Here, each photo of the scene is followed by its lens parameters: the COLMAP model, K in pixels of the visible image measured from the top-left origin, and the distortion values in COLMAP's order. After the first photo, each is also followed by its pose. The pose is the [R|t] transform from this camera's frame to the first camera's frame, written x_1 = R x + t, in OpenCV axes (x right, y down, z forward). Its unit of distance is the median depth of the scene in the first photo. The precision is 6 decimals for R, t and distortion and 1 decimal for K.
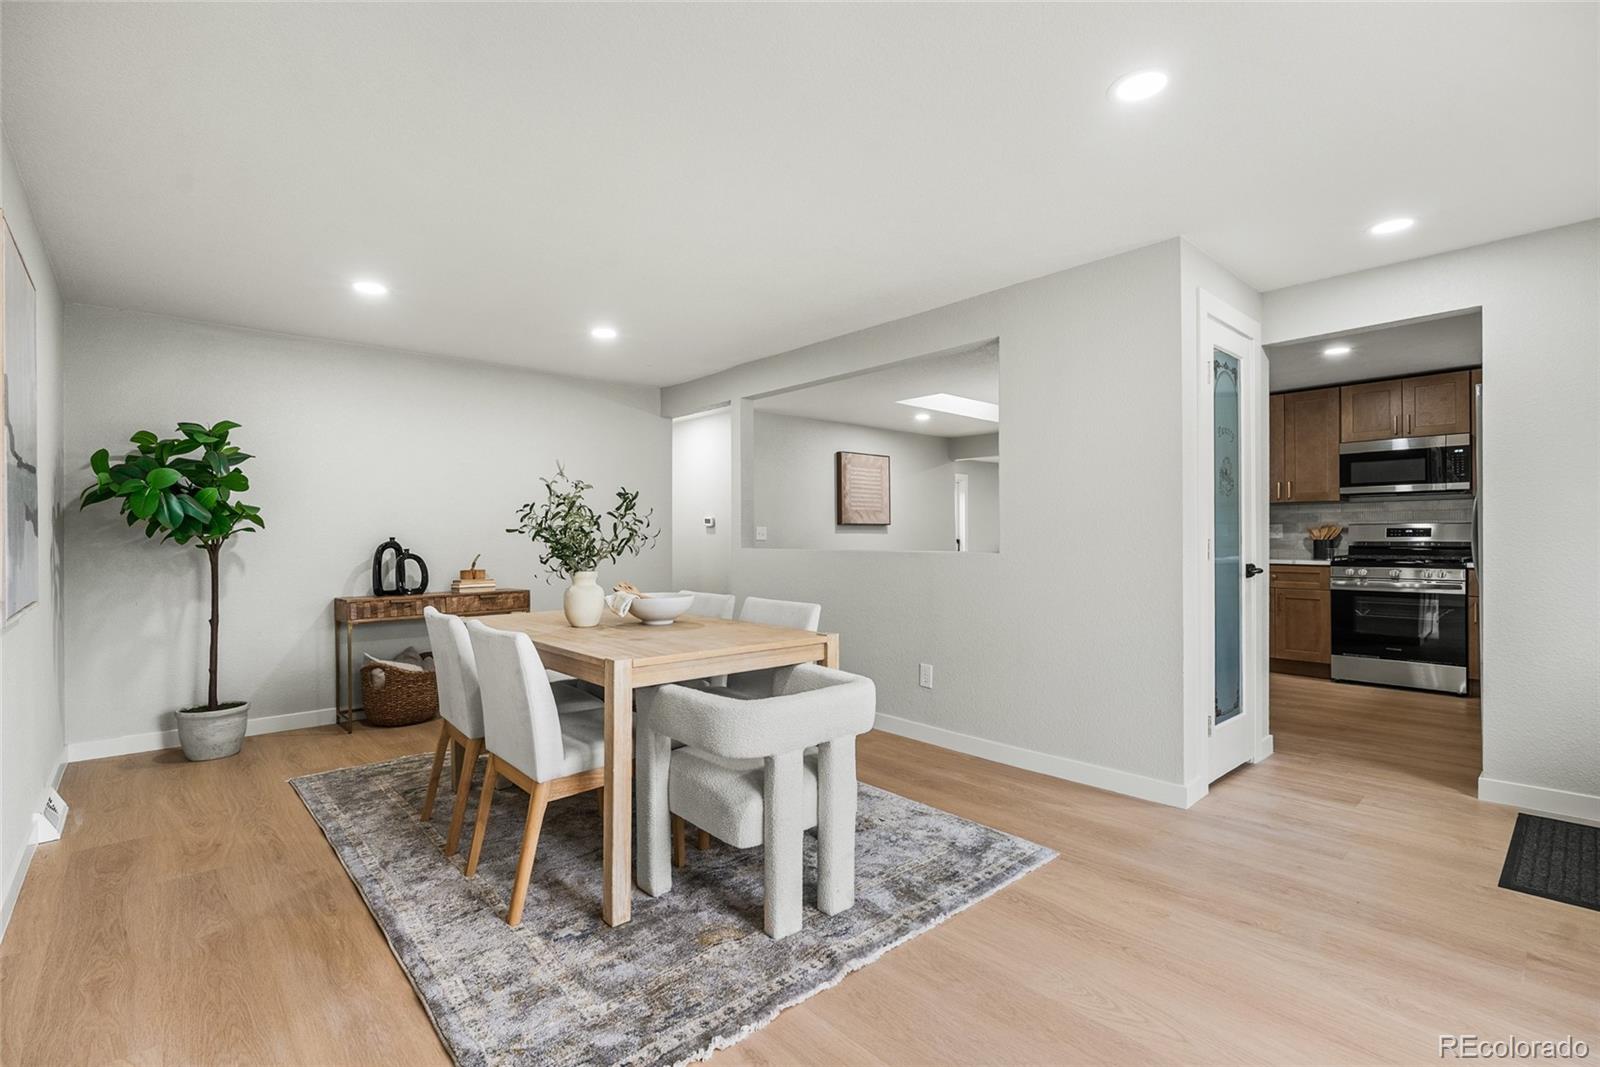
lens RADIAL K [[708.4, 0, 801.0], [0, 708.4, 532.6], [0, 0, 1]] dist [-0.011842, 0.002125]
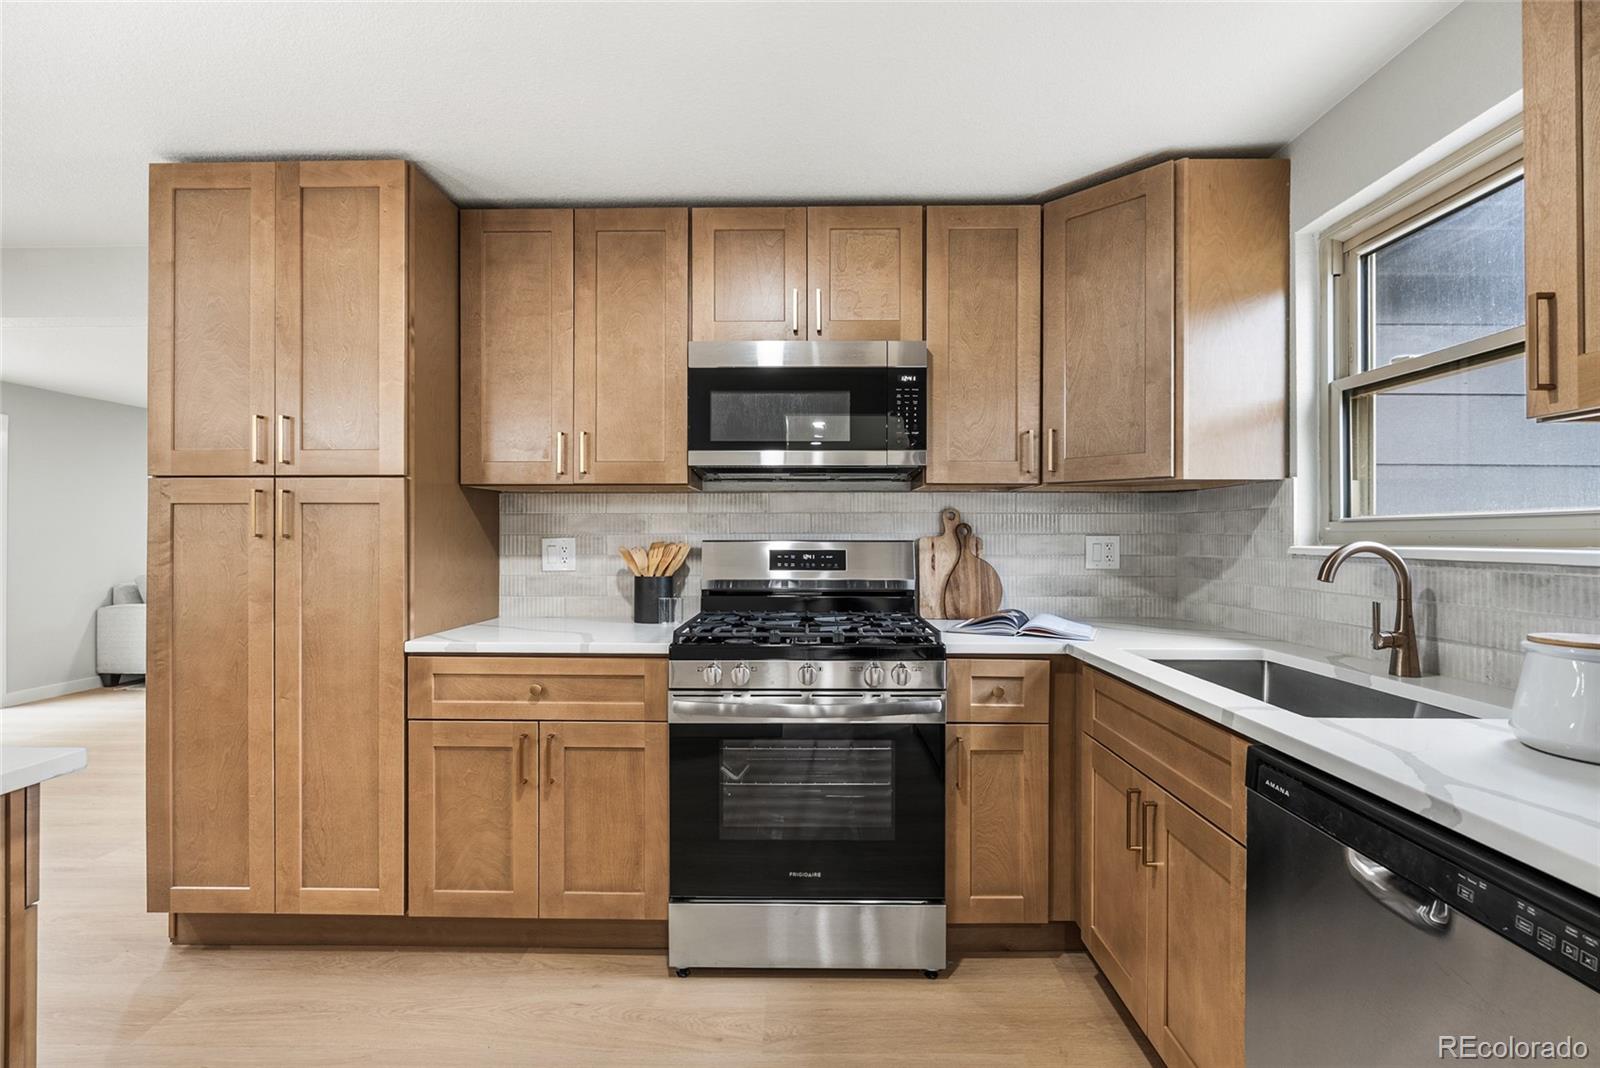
lens RADIAL K [[708.4, 0, 799.2], [0, 708.4, 535.5], [0, 0, 1]] dist [-0.011842, 0.002125]
pose [[0.674529, 0.003885, 0.738238, 0.510729], [-0.006269, 0.999980, 0.000465, -0.016032], [-0.738222, -0.004941, 0.674540, 0.681286]]
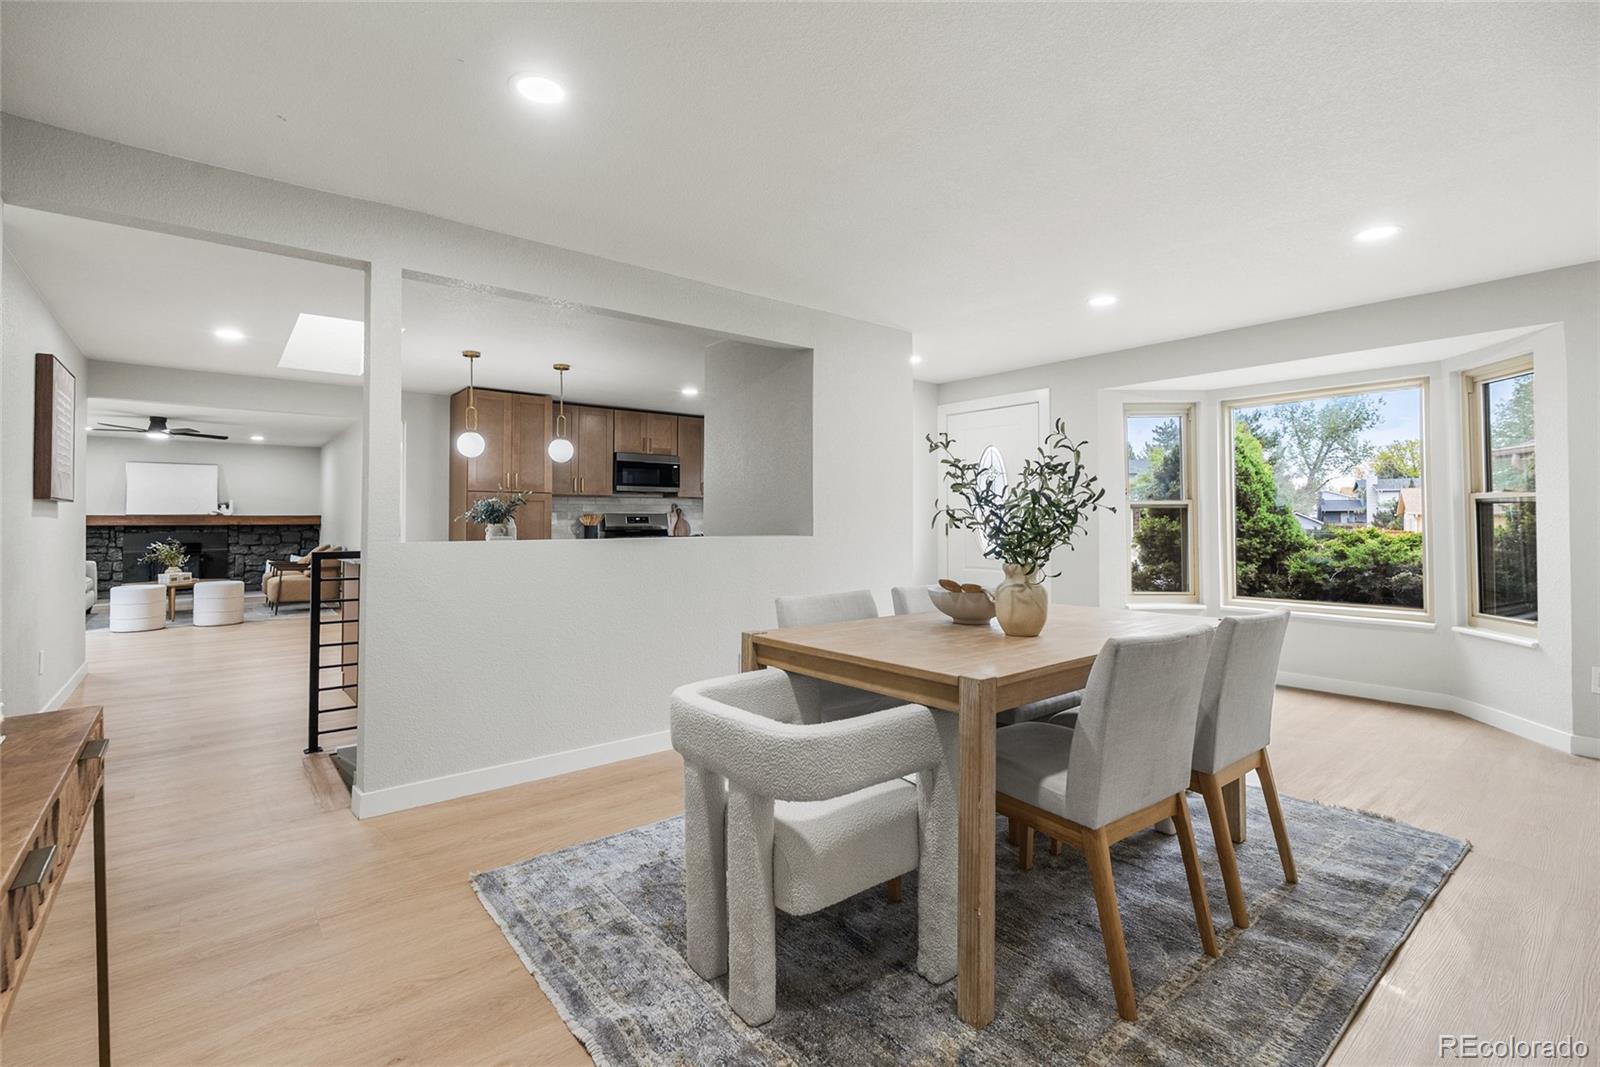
lens RADIAL K [[708.4, 0, 790.3], [0, 708.4, 505.9], [0, 0, 1]] dist [-0.011842, 0.002125]
pose [[0.038331, 0.022368, 0.999015, -0.550434], [-0.002186, 0.999749, -0.022300, 0.002758], [-0.999263, -0.001329, 0.038371, 0.626870]]
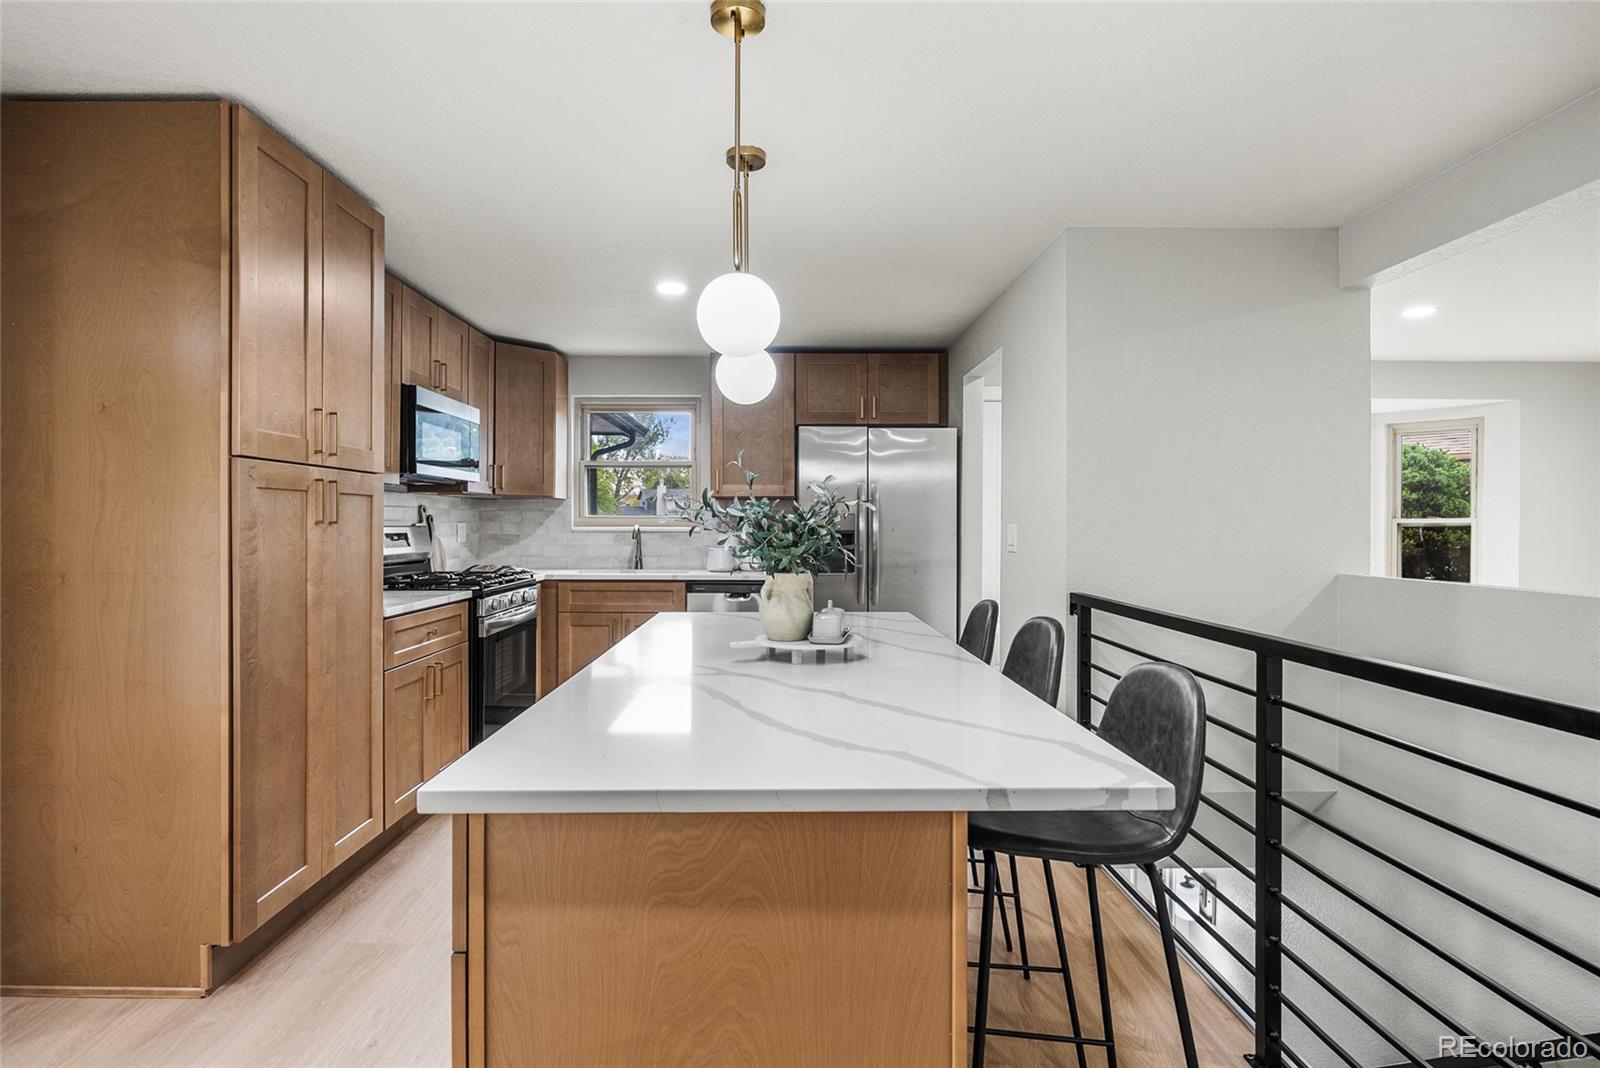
lens RADIAL K [[795.8, 0, 782.8], [0, 795.8, 526.1], [0, 0, 1]] dist [0.001999, -0.000046]
pose [[-0.749058, -0.002357, 0.662500, 0.113148], [-0.006404, 0.999973, -0.003683, -0.011904], [-0.662473, -0.007001, -0.749053, 1.293270]]
